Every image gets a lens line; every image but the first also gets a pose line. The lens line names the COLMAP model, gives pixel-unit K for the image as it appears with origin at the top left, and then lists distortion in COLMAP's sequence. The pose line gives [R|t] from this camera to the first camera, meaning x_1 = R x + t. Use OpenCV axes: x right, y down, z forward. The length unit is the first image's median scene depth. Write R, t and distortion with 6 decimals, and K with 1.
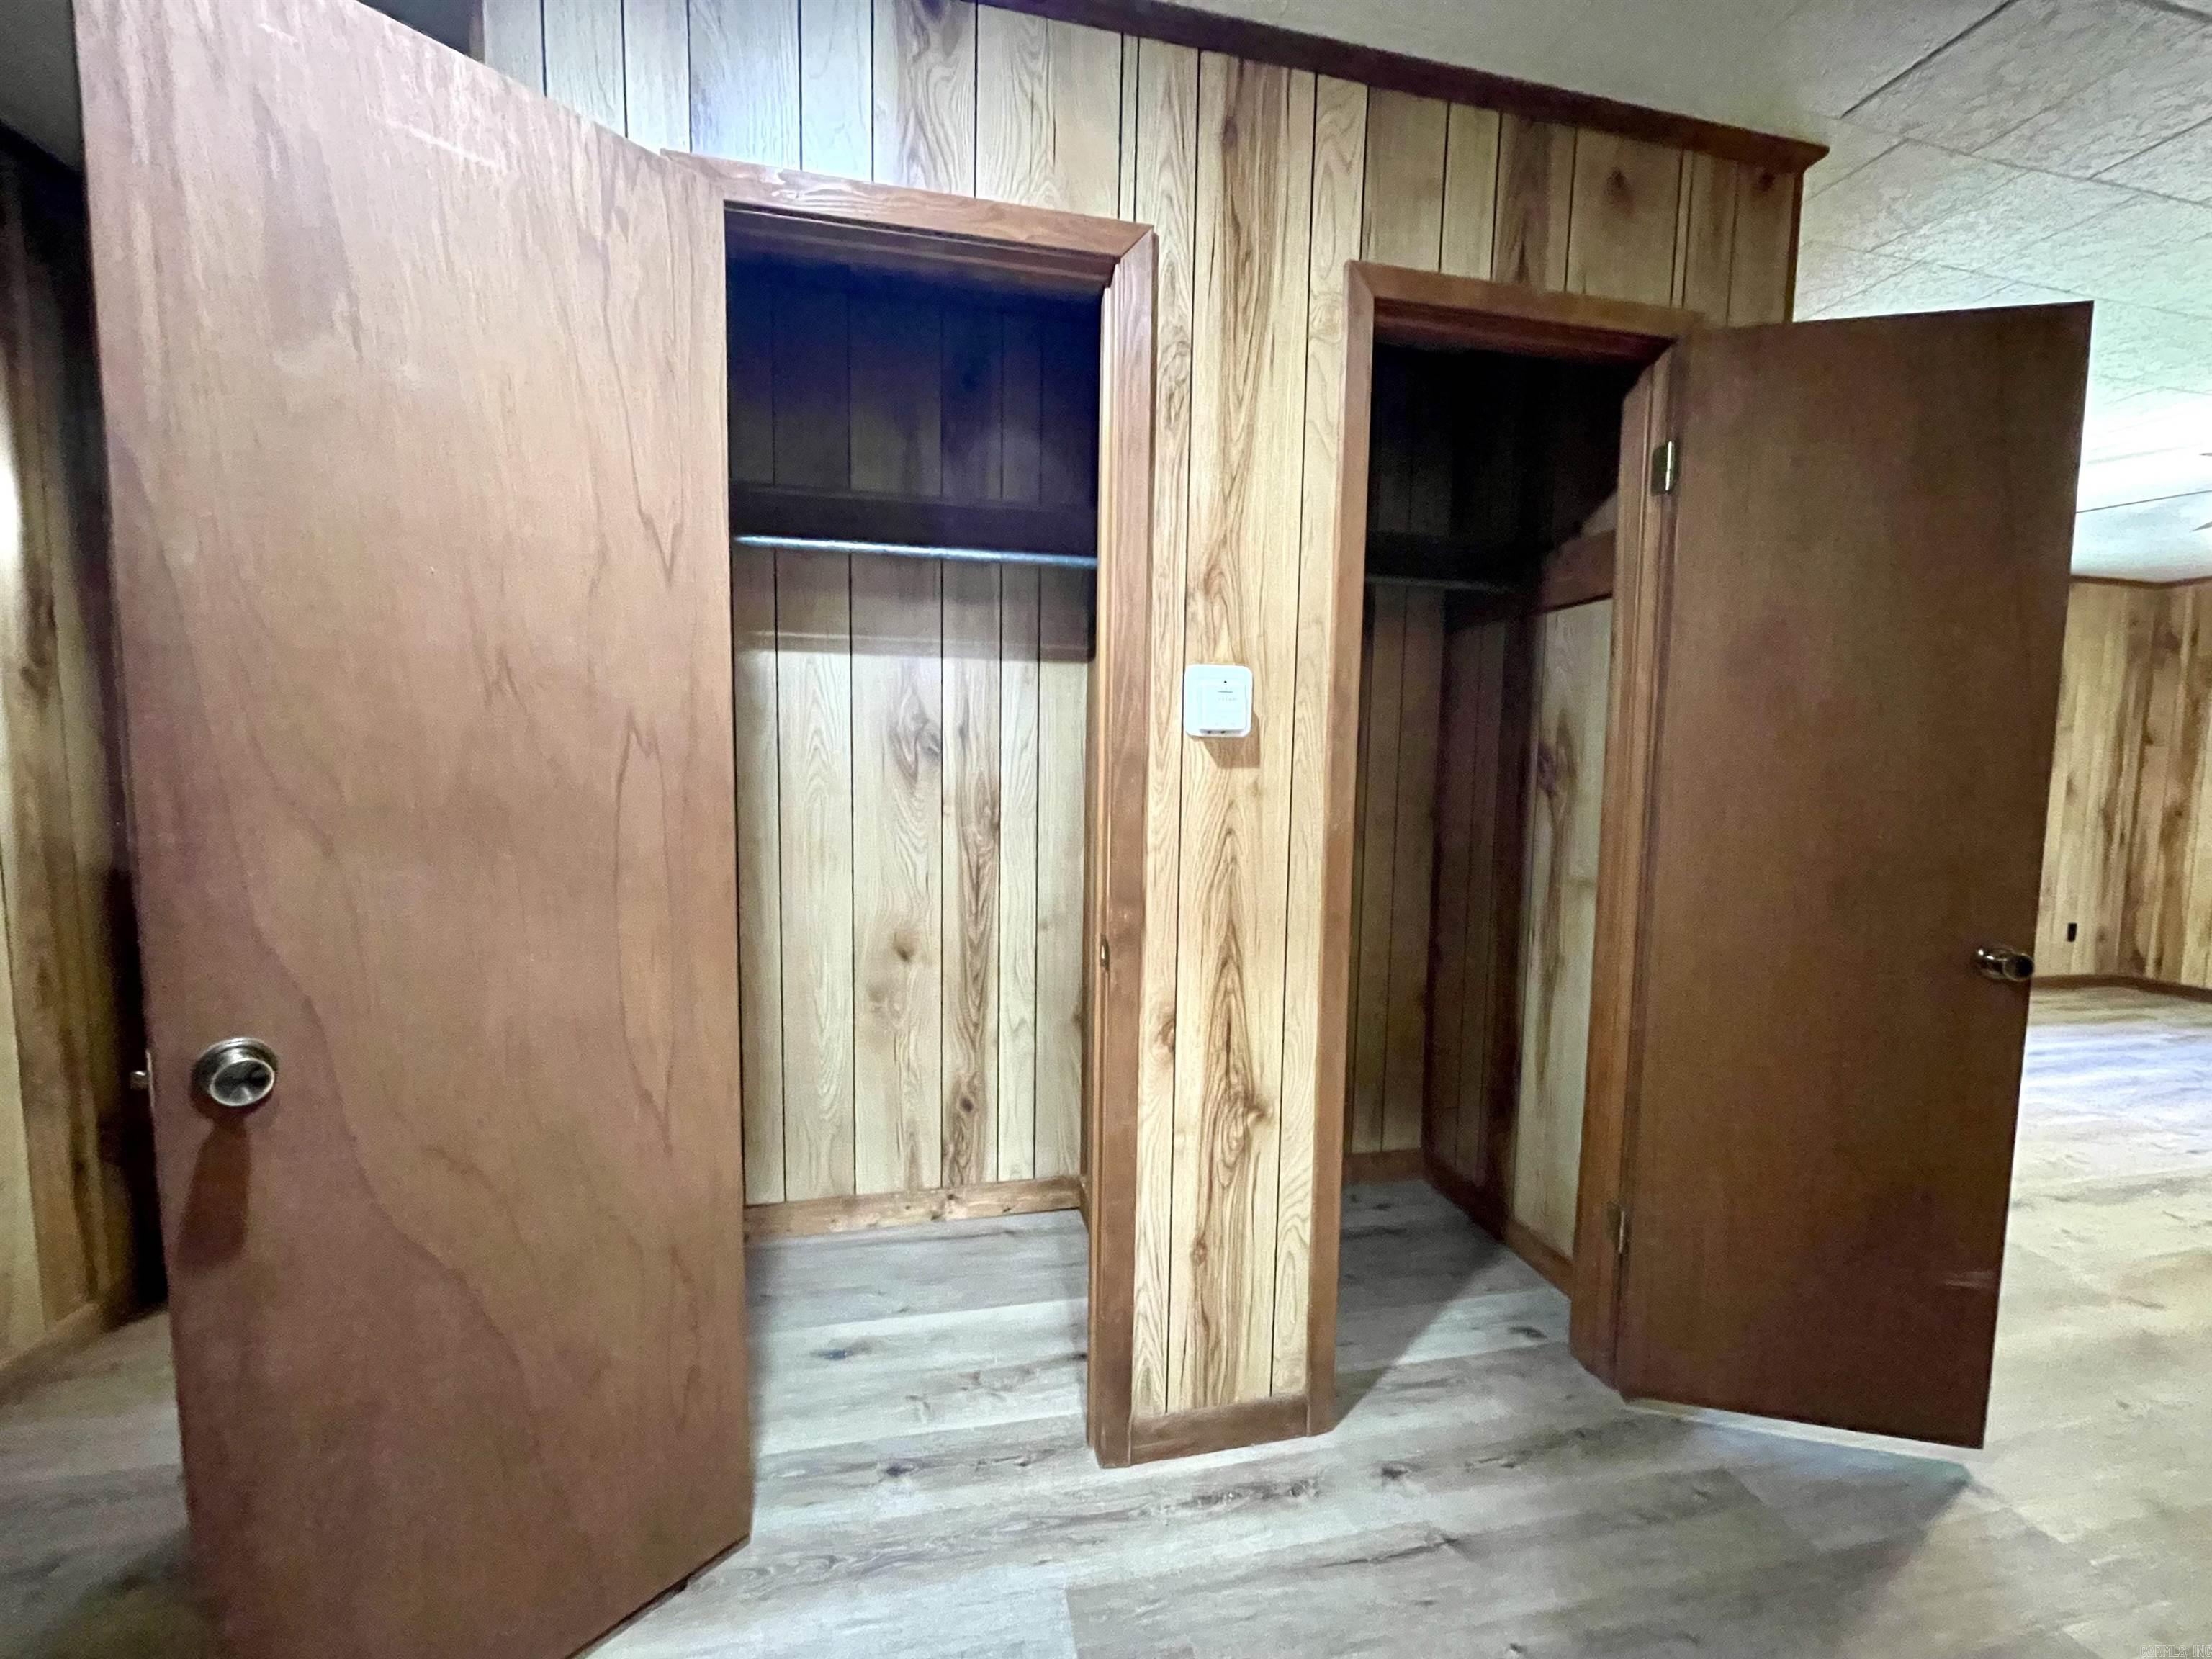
lens RADIAL K [[871.5, 0, 1106.0], [0, 871.5, 829.5], [0, 0, 1]] dist [-0.001711, 0.000143]
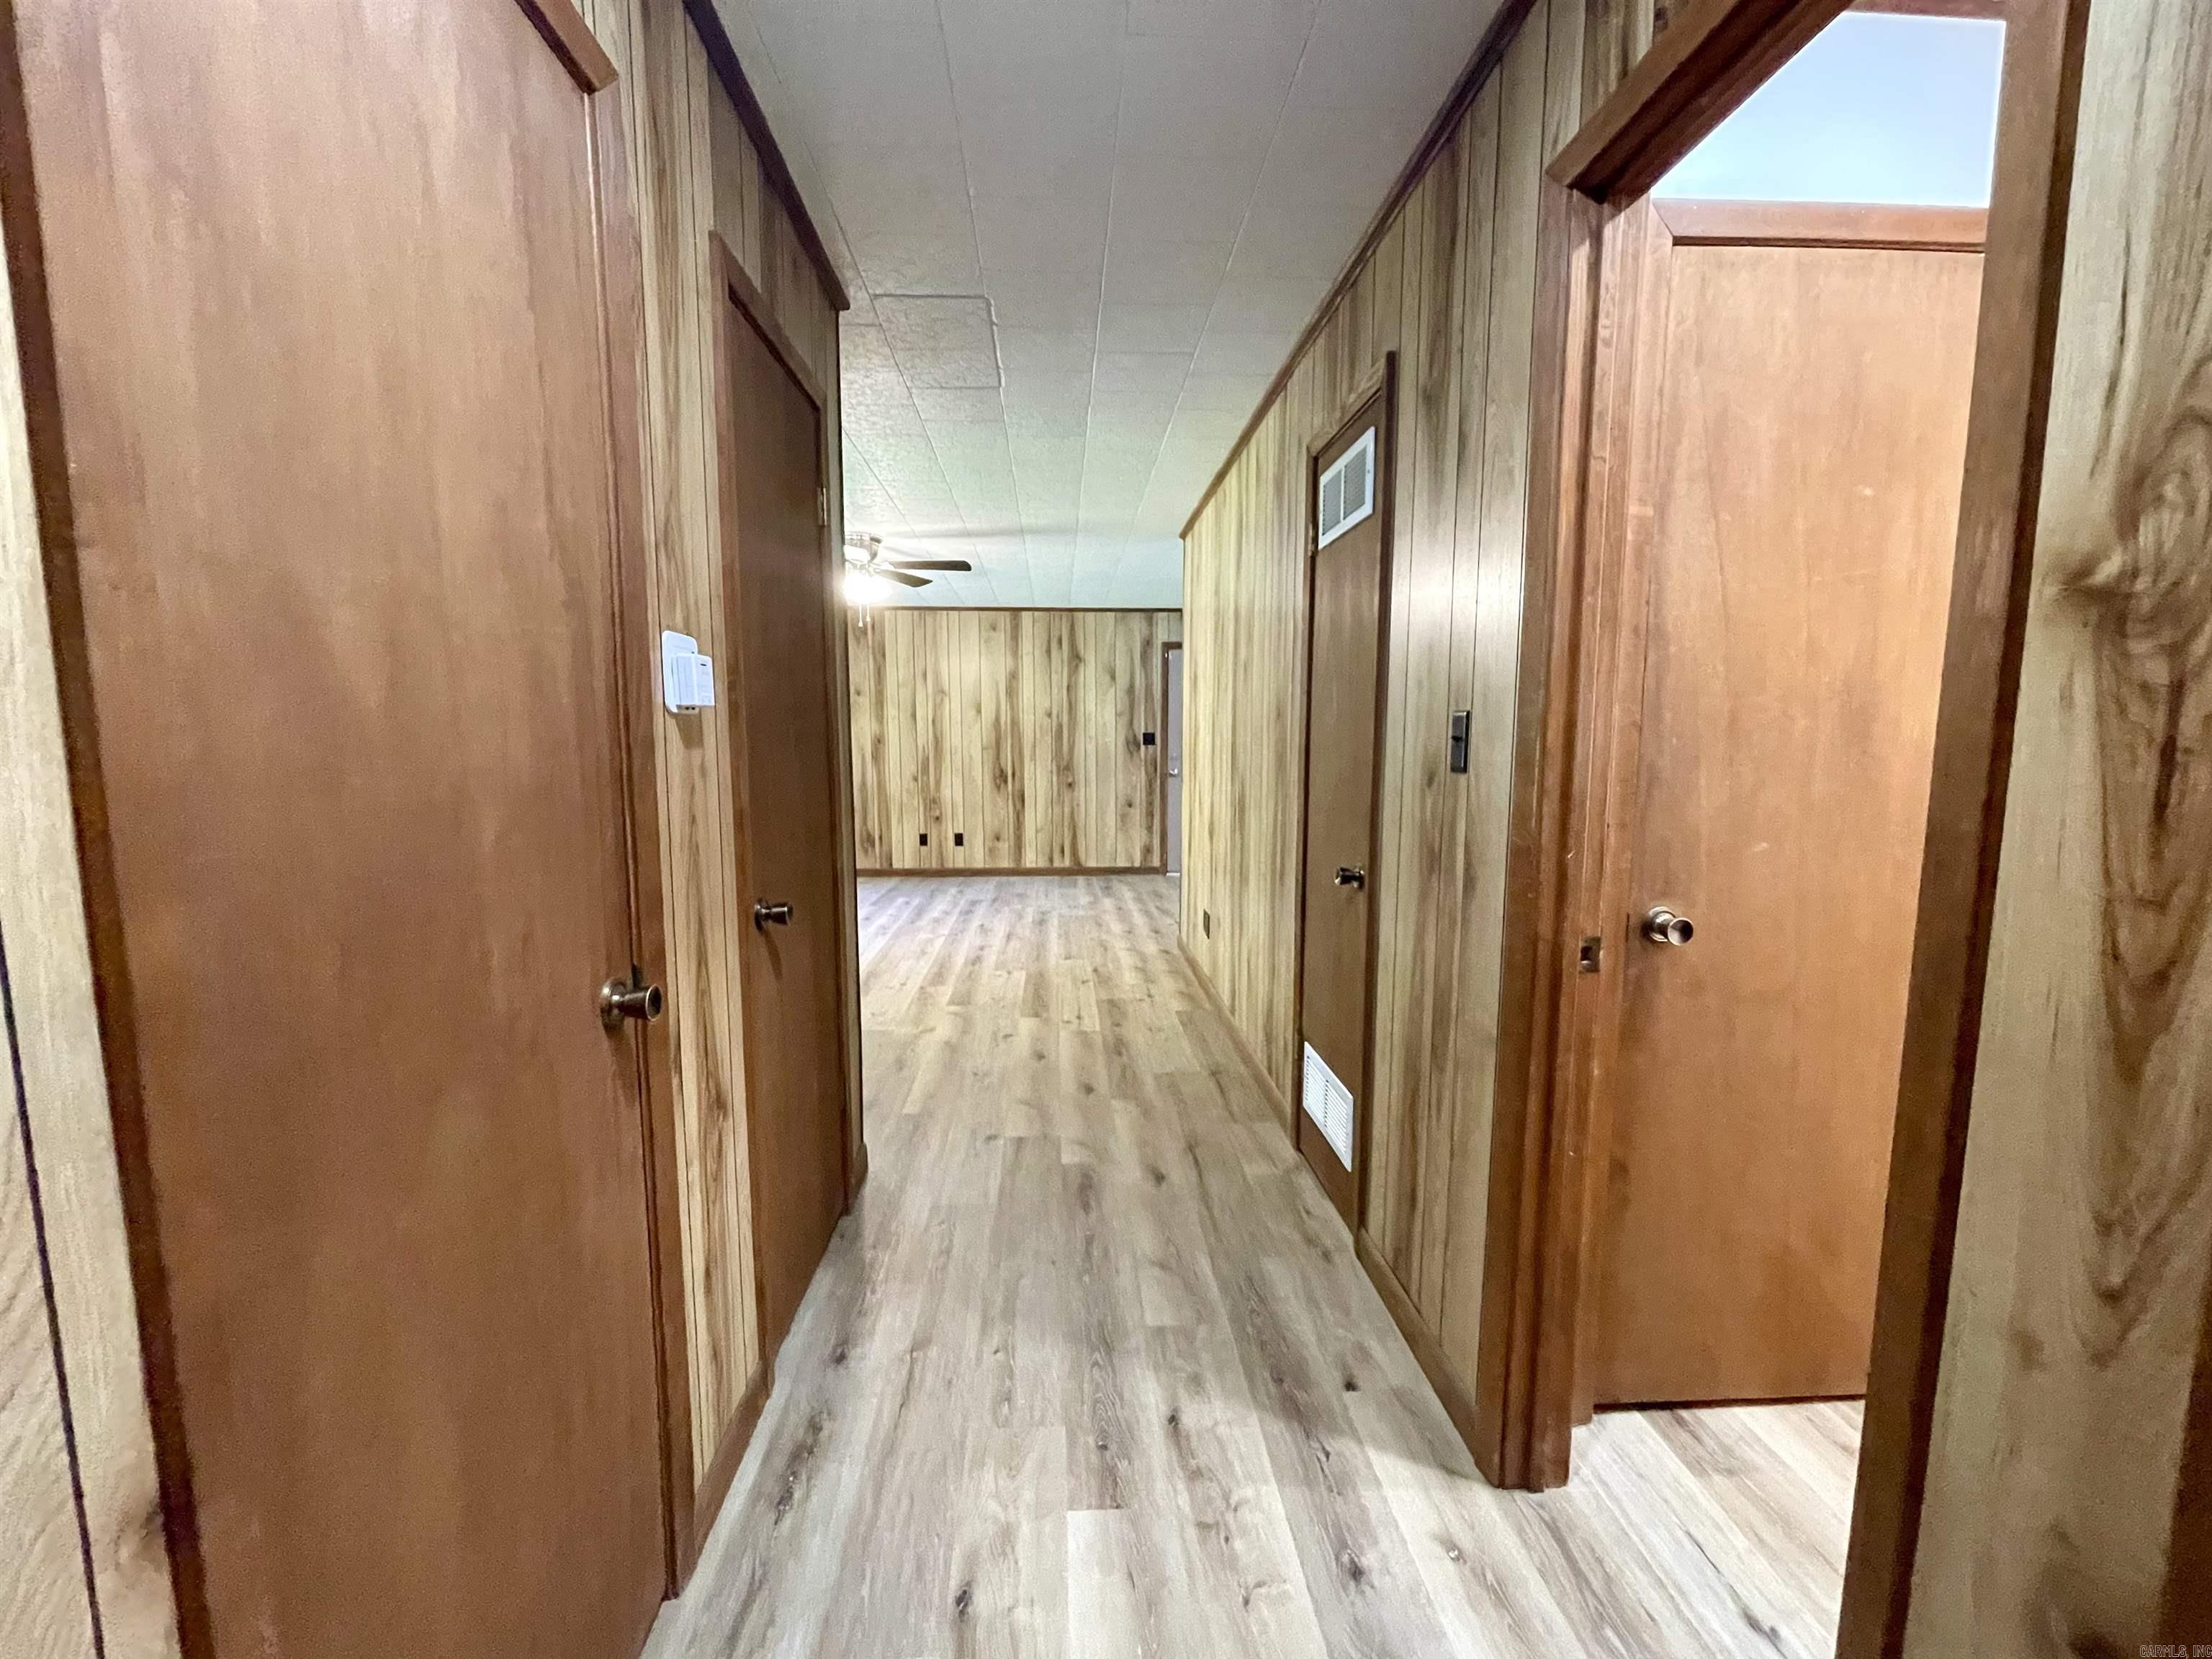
lens RADIAL K [[889.9, 0, 1097.8], [0, 889.9, 831.4], [0, 0, 1]] dist [-0.005039, -0.000009]
pose [[0.165902, -0.122702, 0.978479, -0.650356], [0.083123, 0.990438, 0.110108, -0.047757], [-0.982633, 0.063067, 0.174514, 0.402222]]
